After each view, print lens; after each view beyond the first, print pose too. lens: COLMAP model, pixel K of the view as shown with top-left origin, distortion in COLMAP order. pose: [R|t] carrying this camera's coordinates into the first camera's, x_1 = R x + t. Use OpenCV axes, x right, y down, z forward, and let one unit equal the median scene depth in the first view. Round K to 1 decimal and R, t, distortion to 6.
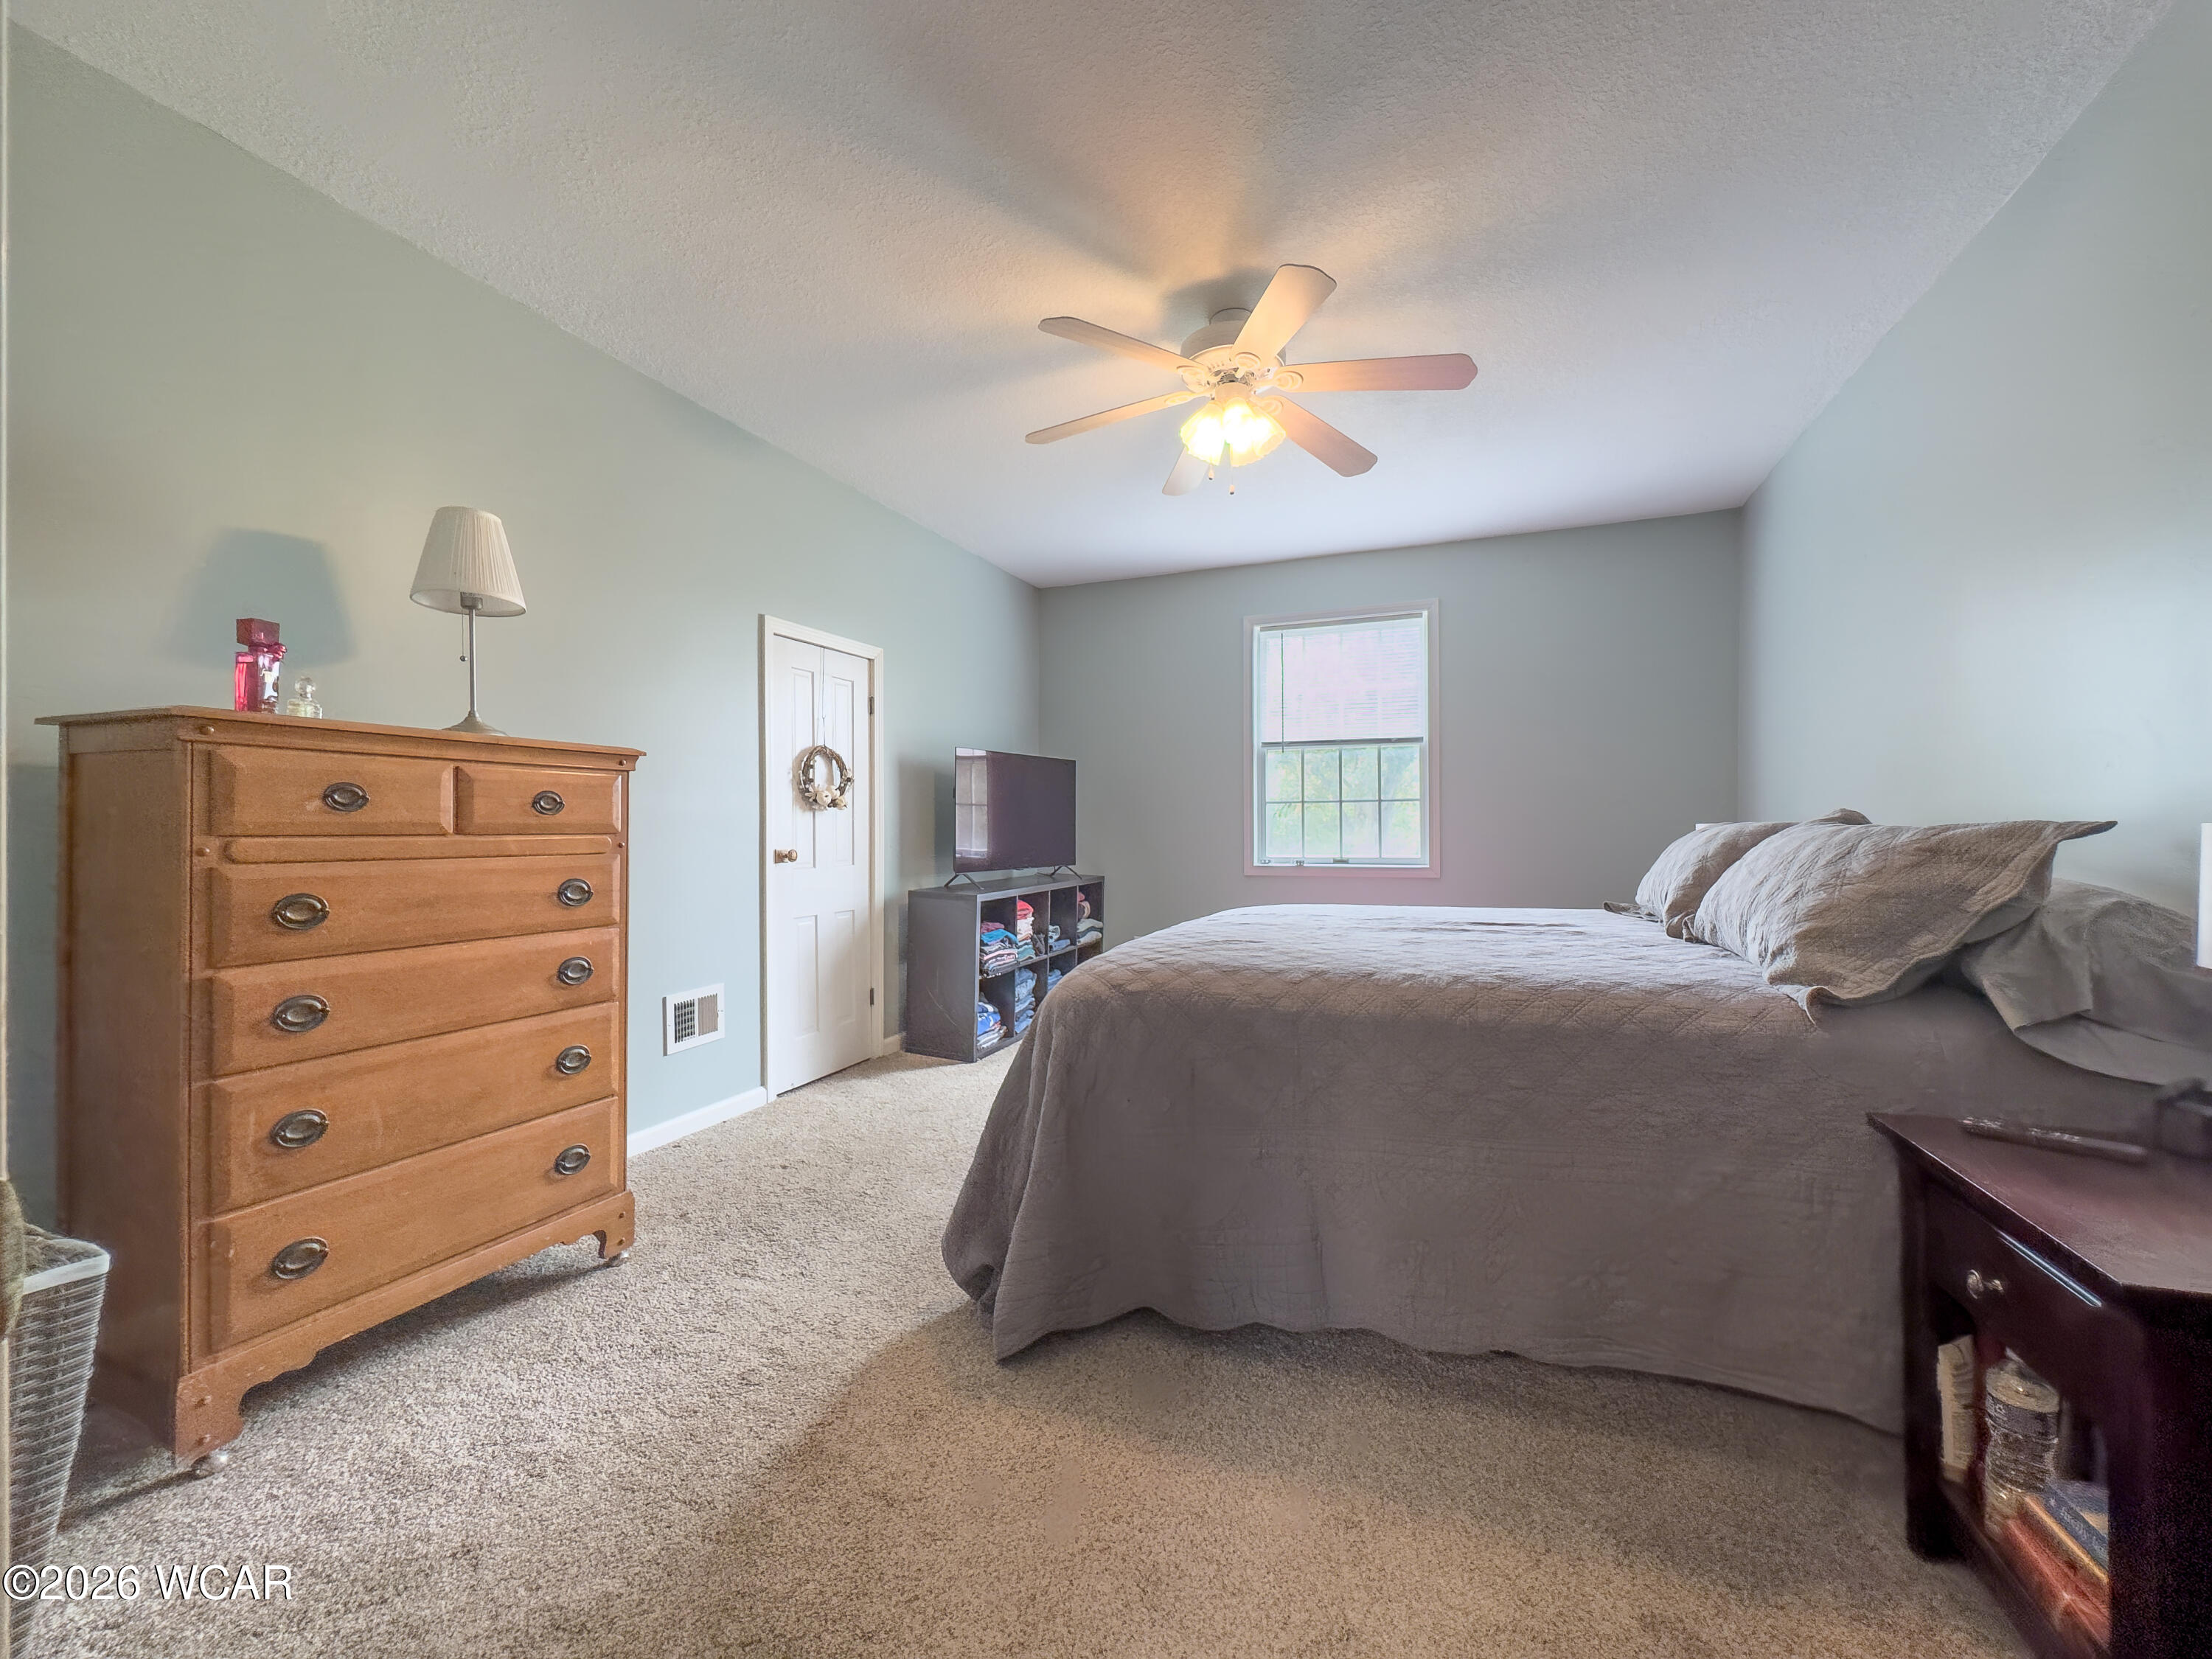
lens RADIAL K [[878.2, 0, 1108.2], [0, 878.2, 833.2], [0, 0, 1]] dist [0.003704, 0.000128]
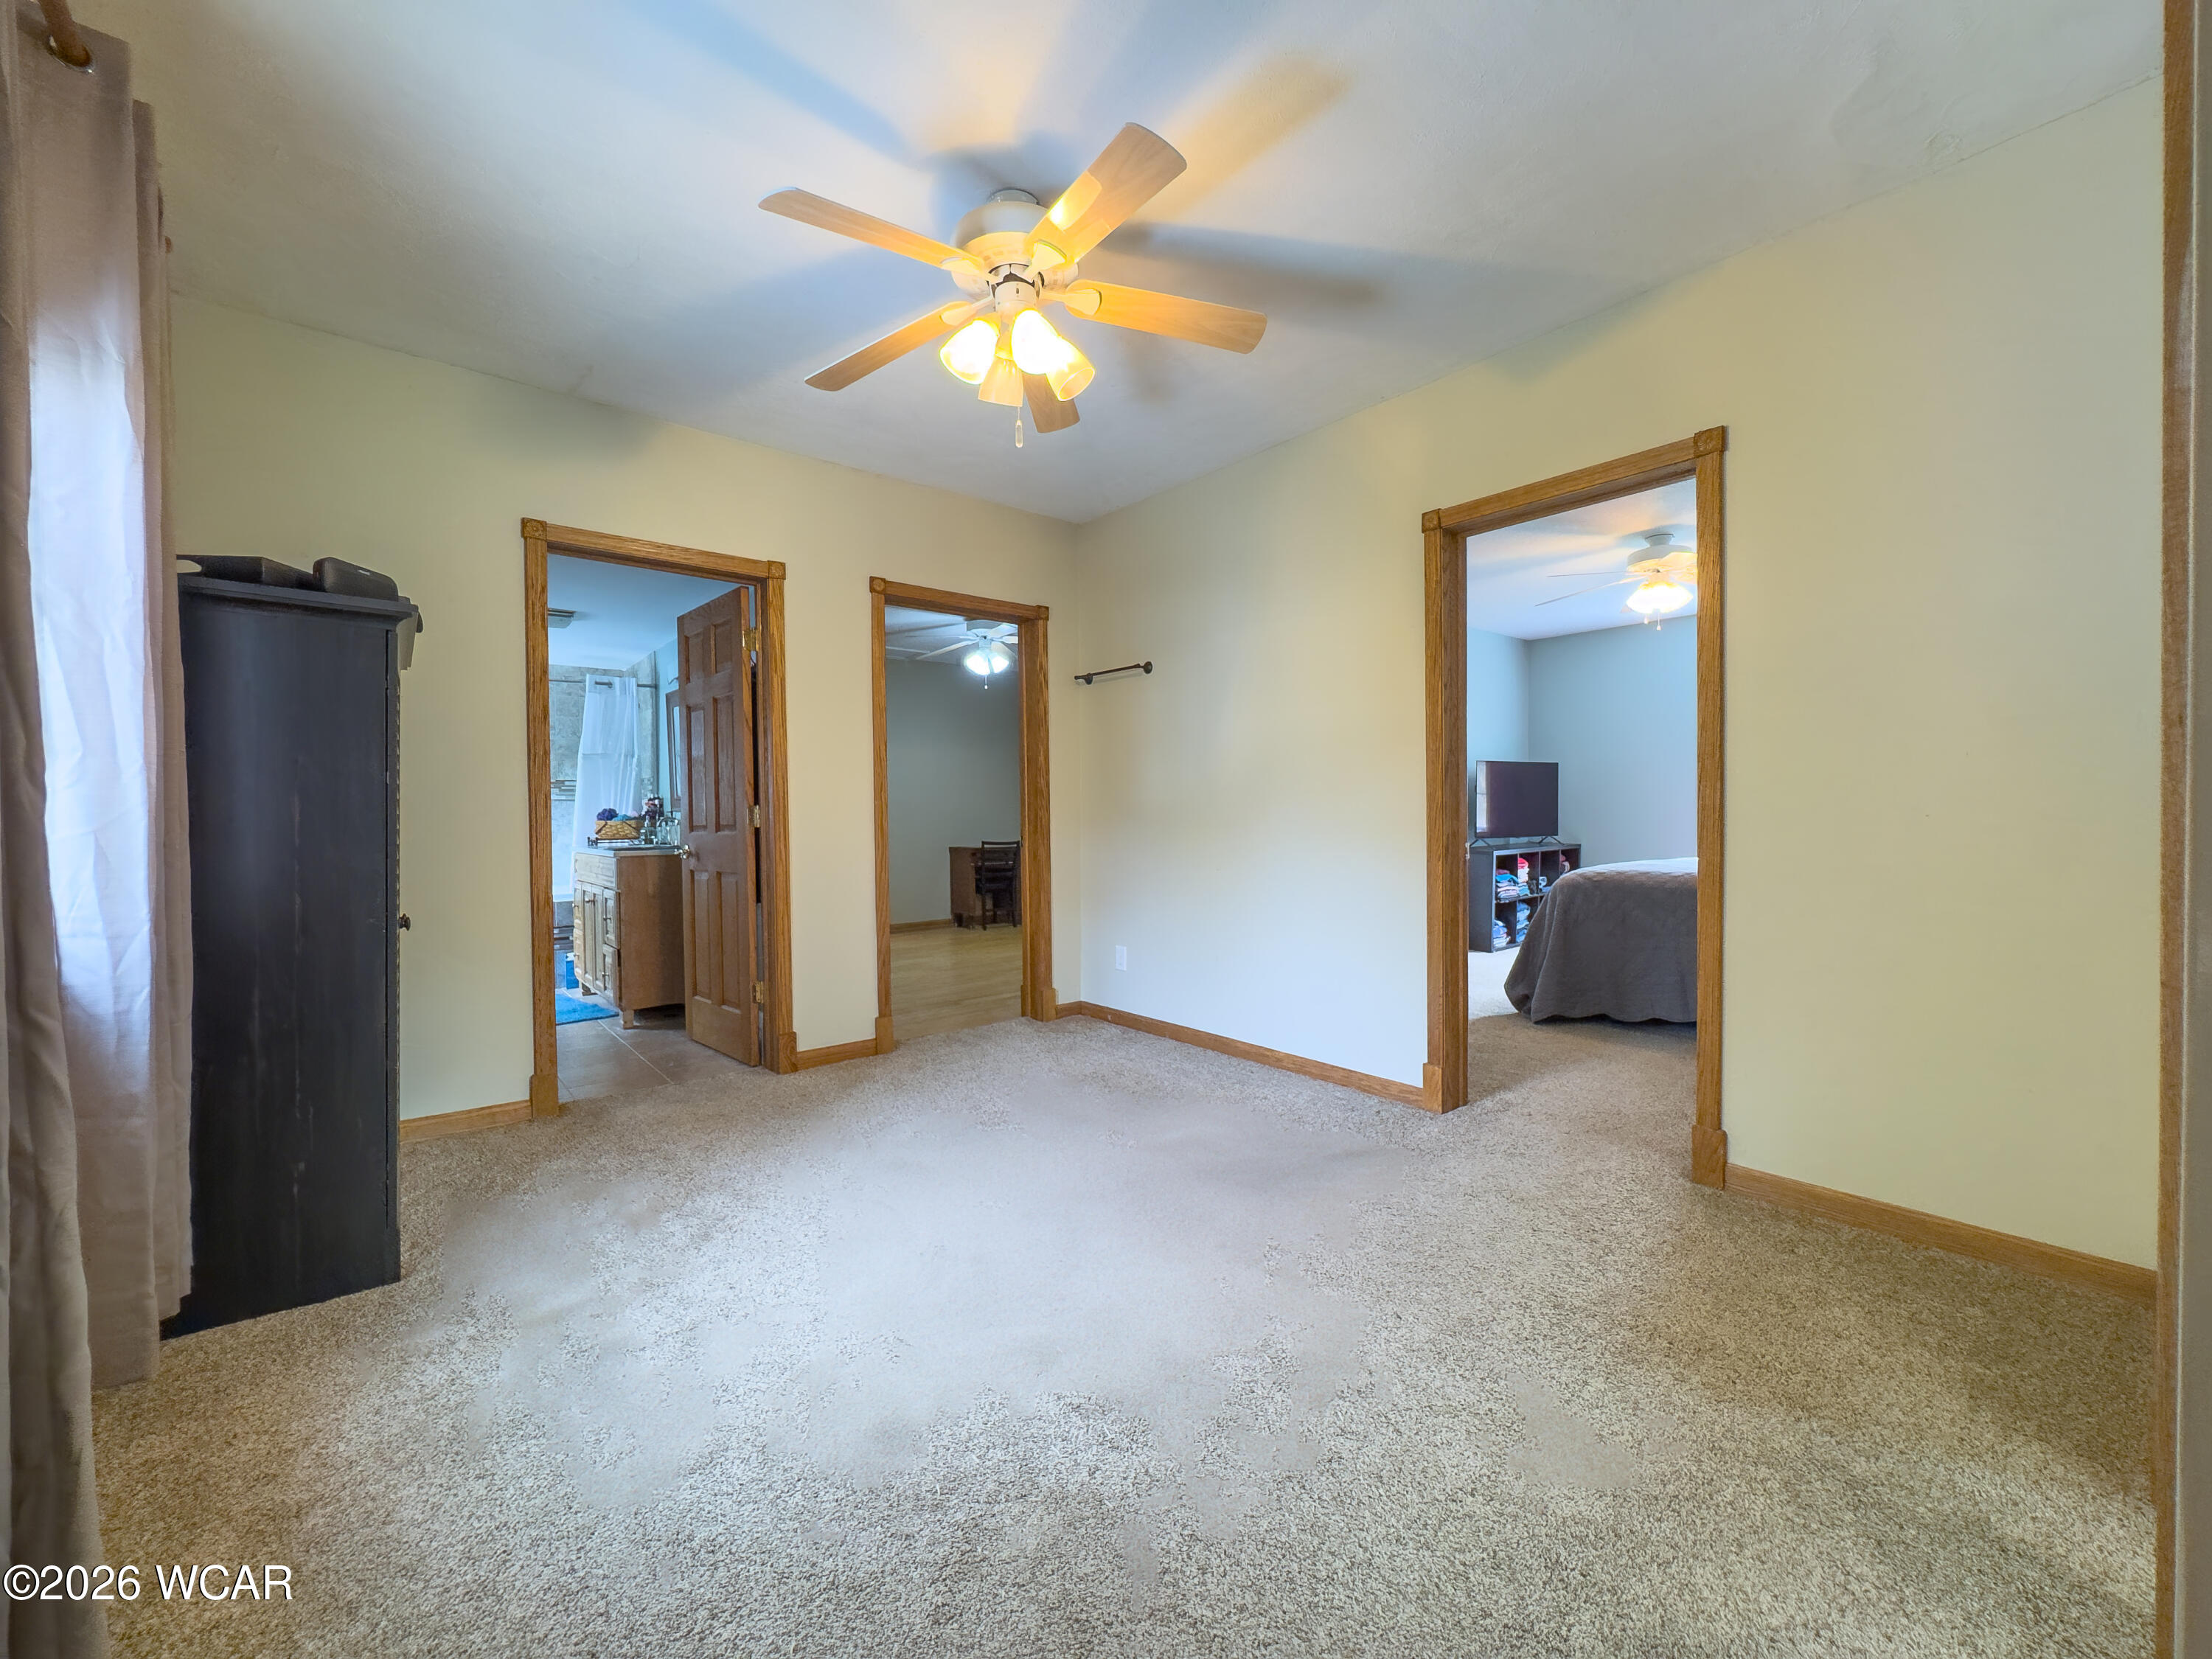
lens RADIAL K [[878.2, 0, 1119.0], [0, 878.2, 834.7], [0, 0, 1]] dist [0.003704, 0.000128]
pose [[0.883075, 0.001943, -0.469229, 0.002512], [0.010558, 0.999656, 0.024009, -0.007476], [0.469114, -0.026156, 0.882750, -0.696805]]
